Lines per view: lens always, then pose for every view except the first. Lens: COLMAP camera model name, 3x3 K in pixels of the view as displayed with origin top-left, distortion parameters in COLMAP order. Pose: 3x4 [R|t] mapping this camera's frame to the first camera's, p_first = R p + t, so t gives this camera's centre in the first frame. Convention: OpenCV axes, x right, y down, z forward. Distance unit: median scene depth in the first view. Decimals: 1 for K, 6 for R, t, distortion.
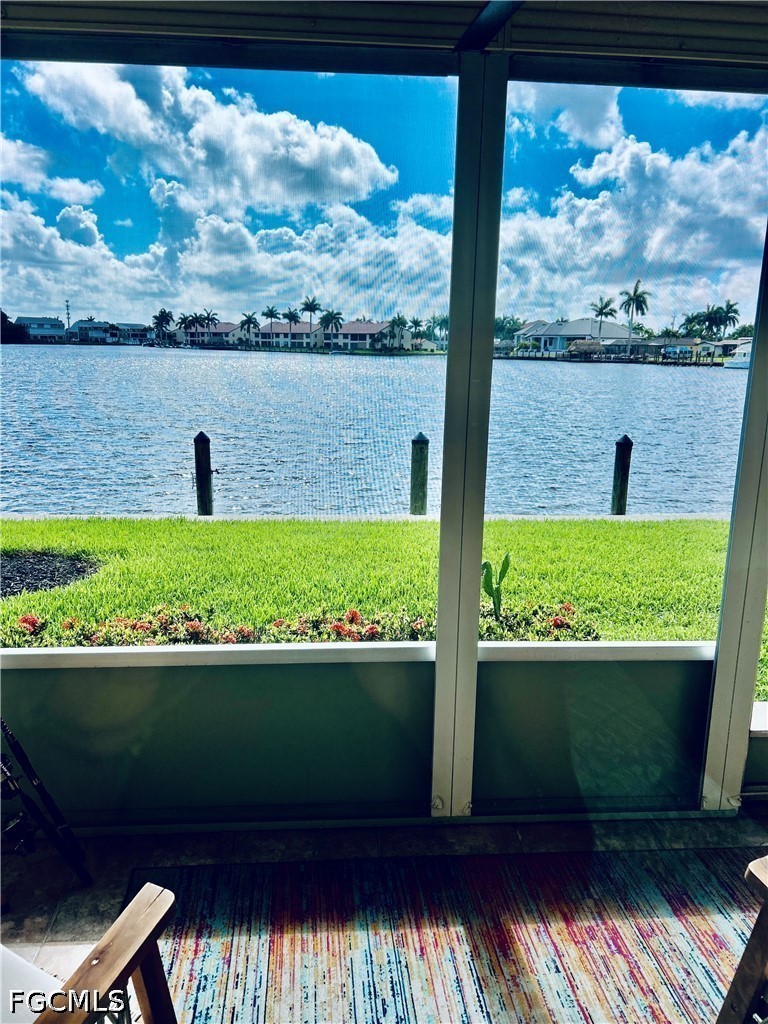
lens RADIAL K [[767.1, 0, 374.6], [0, 767.1, 489.0], [0, 0, 1]] dist [0.011847, -0.031902]
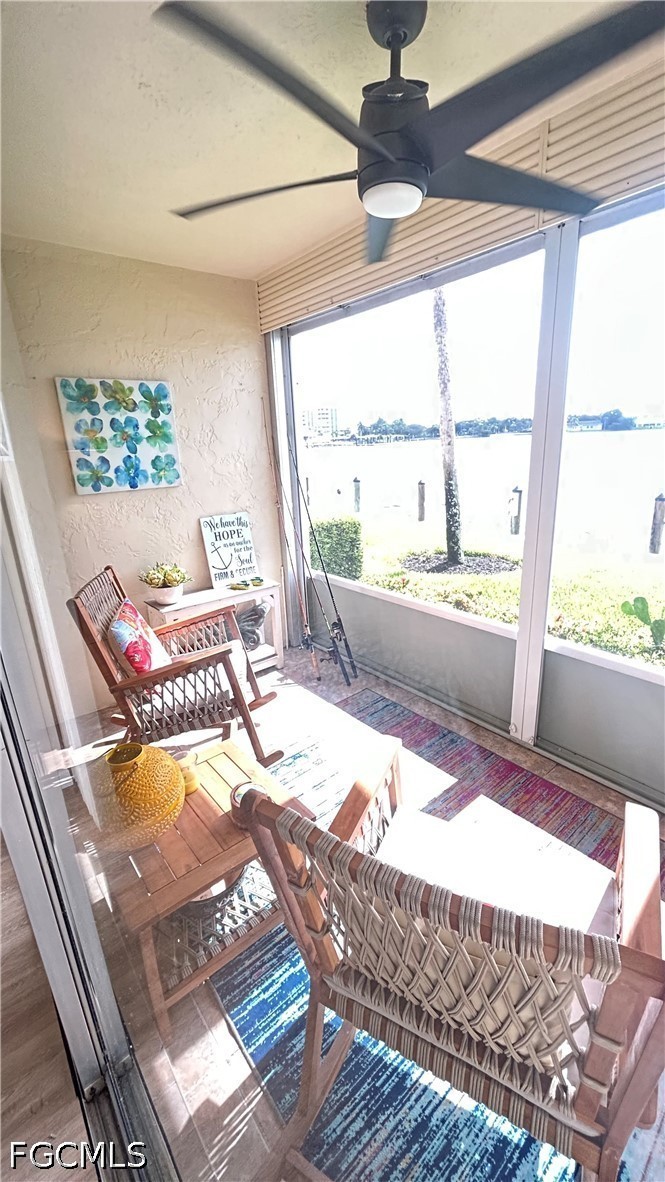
lens RADIAL K [[475.6, 0, 328.6], [0, 475.6, 589.0], [0, 0, 1]] dist [-0.002056, -0.000080]
pose [[0.562286, 0.178853, -0.807370, 0.624636], [-0.076474, 0.983394, 0.164587, -0.000709], [0.823399, -0.030802, 0.566626, 0.153237]]
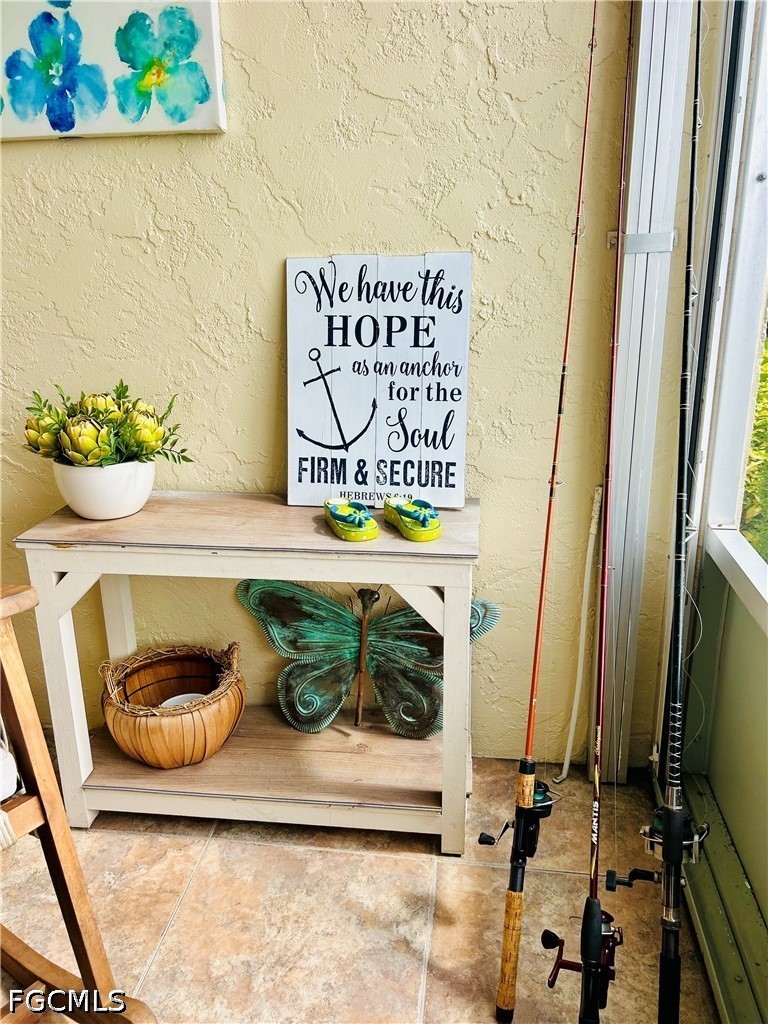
lens RADIAL K [[767.1, 0, 393.6], [0, 767.1, 513.6], [0, 0, 1]] dist [0.011847, -0.031902]
pose [[-0.210391, 0.306618, -0.928289, -0.030576], [-0.154131, 0.927264, 0.341212, 0.016978], [0.965391, 0.214866, -0.147828, 0.797407]]
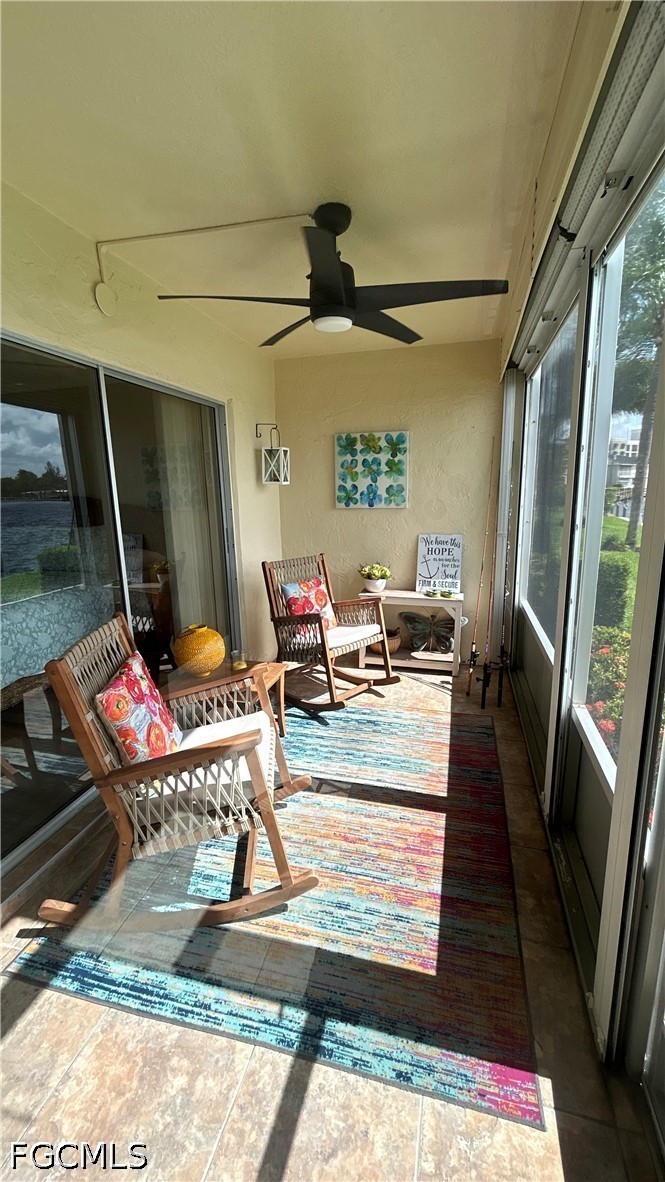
lens RADIAL K [[475.6, 0, 332.4], [0, 475.6, 587.1], [0, 0, 1]] dist [-0.002056, -0.000080]
pose [[-0.332877, 0.178451, -0.925931, 0.980555], [-0.154690, 0.958294, 0.240300, -0.120328], [0.930196, 0.223222, -0.291389, 0.824203]]
